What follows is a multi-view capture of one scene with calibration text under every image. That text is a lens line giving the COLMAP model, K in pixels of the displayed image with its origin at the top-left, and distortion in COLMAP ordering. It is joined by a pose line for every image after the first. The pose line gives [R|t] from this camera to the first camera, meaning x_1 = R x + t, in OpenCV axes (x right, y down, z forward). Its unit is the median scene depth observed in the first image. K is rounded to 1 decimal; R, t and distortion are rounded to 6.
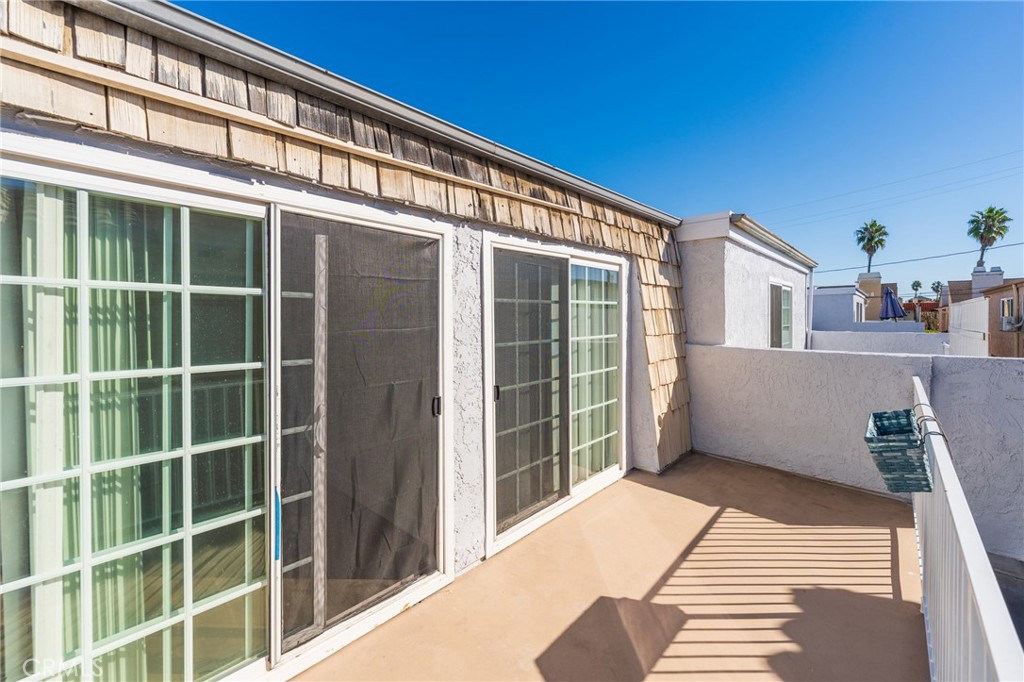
lens RADIAL K [[414.0, 0, 503.0], [0, 414.0, 315.1], [0, 0, 1]] dist [-0.000740, -0.000696]
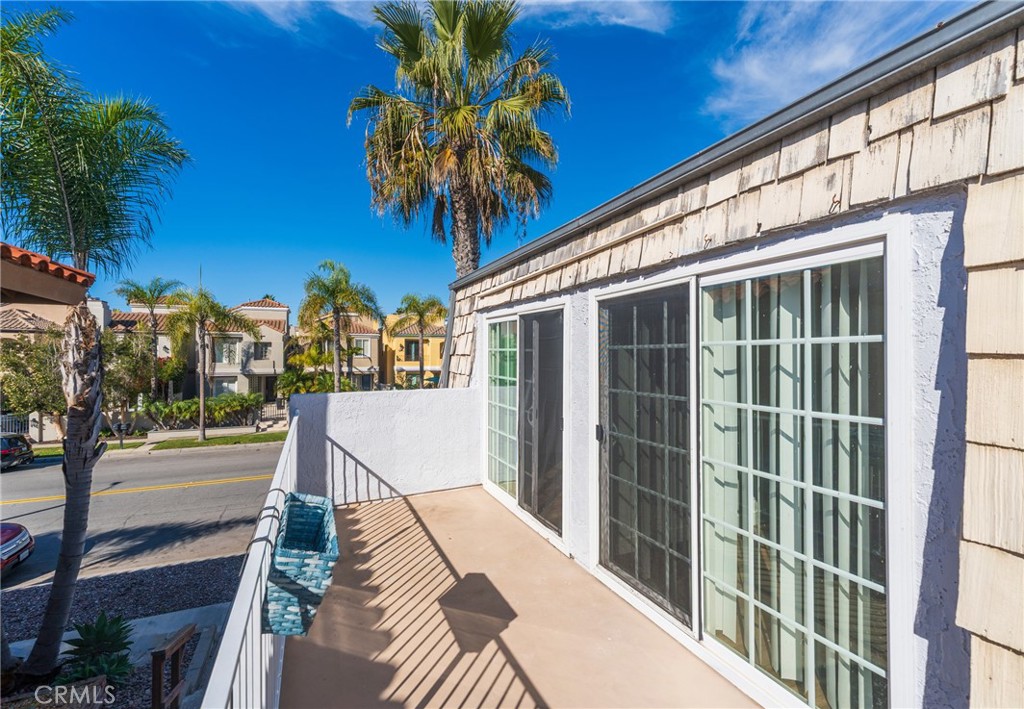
lens RADIAL K [[427.5, 0, 511.0], [0, 427.5, 356.4], [0, 0, 1]] dist [0.004766, 0.000158]
pose [[-0.372814, -0.006431, -0.927884, 1.226148], [-0.018249, 0.999833, 0.000403, -0.010474], [0.927727, 0.017083, -0.372869, 1.311301]]
